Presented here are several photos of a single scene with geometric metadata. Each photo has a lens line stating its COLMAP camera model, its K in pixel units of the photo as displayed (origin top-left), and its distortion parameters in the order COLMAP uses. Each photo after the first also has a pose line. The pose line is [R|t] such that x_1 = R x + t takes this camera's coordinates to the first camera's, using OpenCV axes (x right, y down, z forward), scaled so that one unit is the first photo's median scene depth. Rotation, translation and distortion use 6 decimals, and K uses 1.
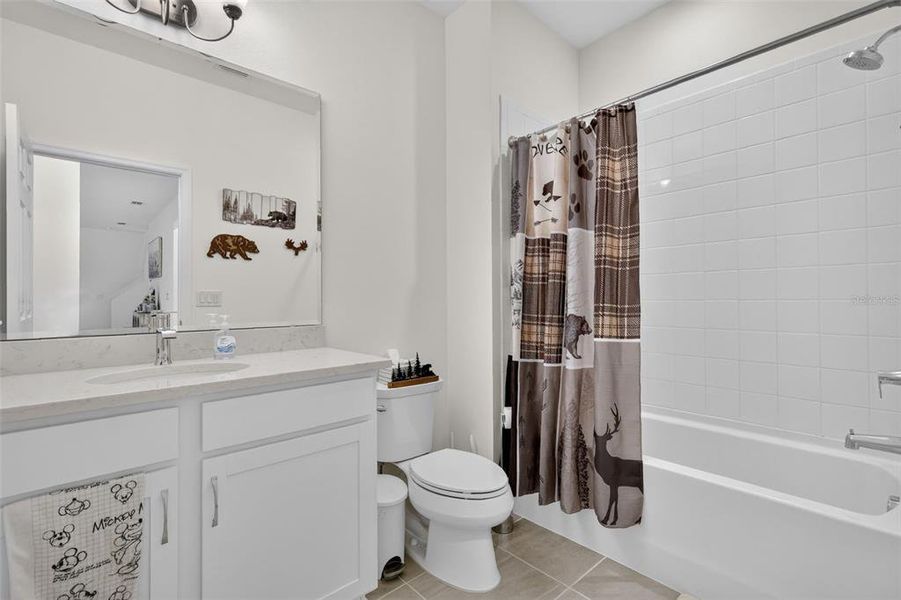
lens RADIAL K [[397.3, 0, 453.5], [0, 397.3, 301.5], [0, 0, 1]] dist [0.012360, -0.000597]
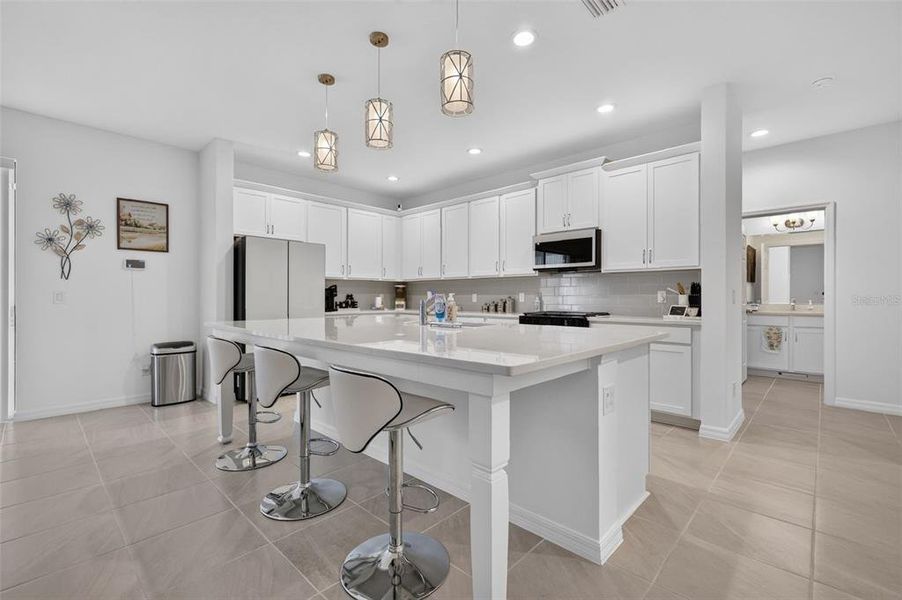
lens RADIAL K [[397.8, 0, 449.5], [0, 397.8, 294.6], [0, 0, 1]] dist [0.012360, -0.000597]
pose [[0.071084, -0.001920, -0.997468, 4.720847], [0.004125, 0.999990, -0.001631, -0.039975], [0.997462, -0.003999, 0.071092, -4.240761]]
